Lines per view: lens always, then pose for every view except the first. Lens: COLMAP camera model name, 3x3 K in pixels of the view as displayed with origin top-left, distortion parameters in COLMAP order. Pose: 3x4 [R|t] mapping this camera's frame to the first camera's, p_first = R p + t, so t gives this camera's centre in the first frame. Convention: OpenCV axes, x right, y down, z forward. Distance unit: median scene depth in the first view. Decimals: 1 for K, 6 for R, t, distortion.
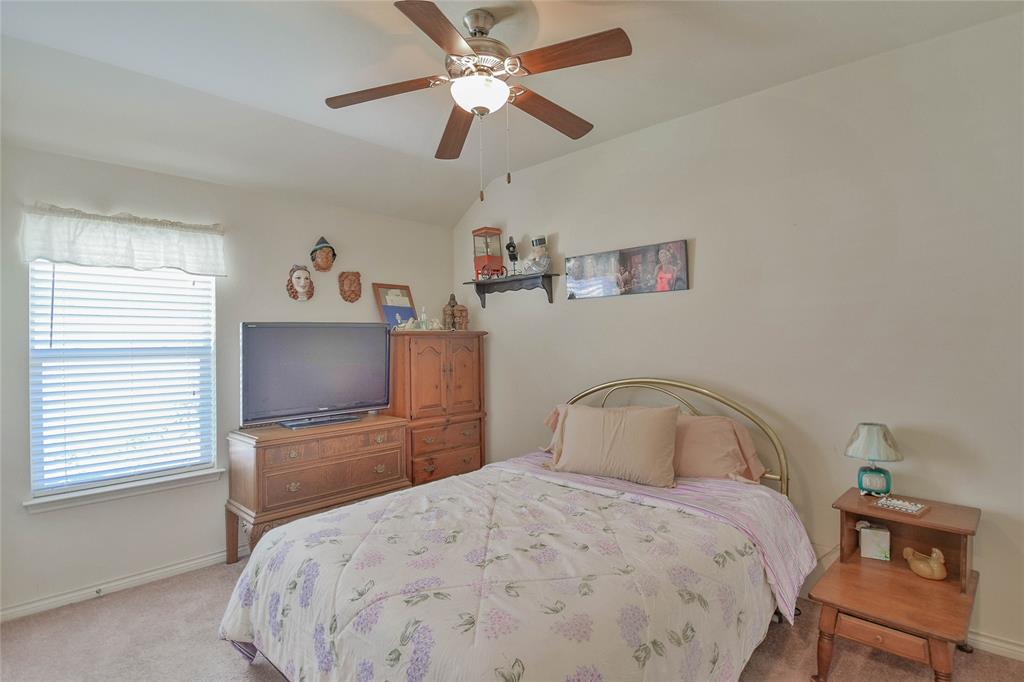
lens RADIAL K [[506.2, 0, 506.8], [0, 506.2, 335.9], [0, 0, 1]] dist [0.016282, -0.033640]
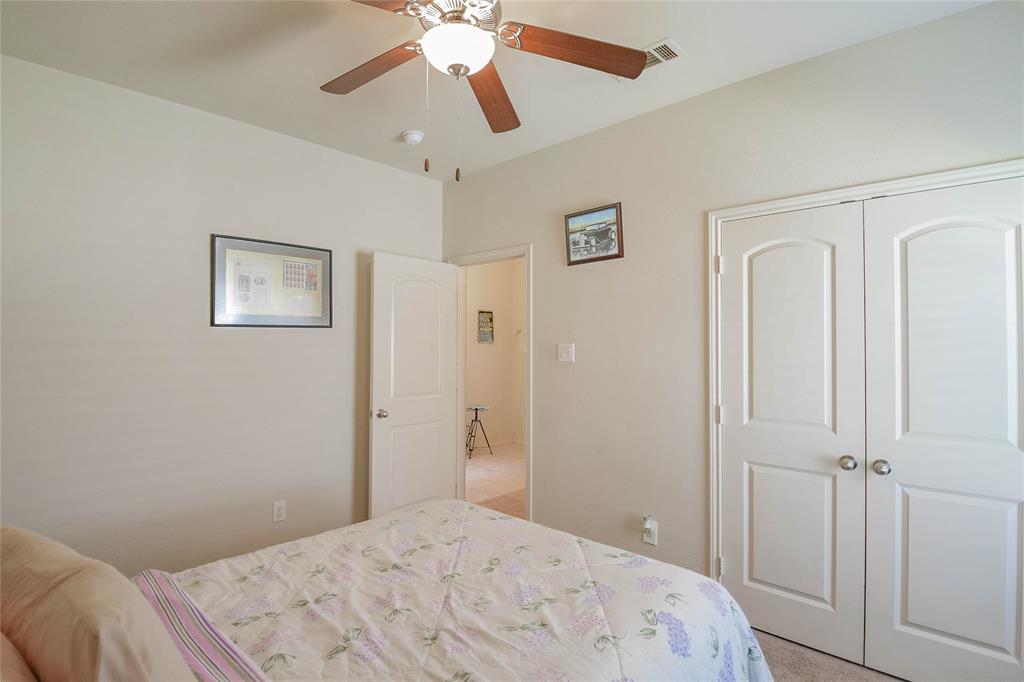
lens RADIAL K [[509.6, 0, 507.2], [0, 509.6, 339.1], [0, 0, 1]] dist [0.017114, -0.034225]
pose [[-0.999847, 0.009892, -0.014431, -0.115372], [0.010232, 0.999666, -0.023713, 0.004529], [0.014191, -0.023857, -0.999615, 1.829284]]
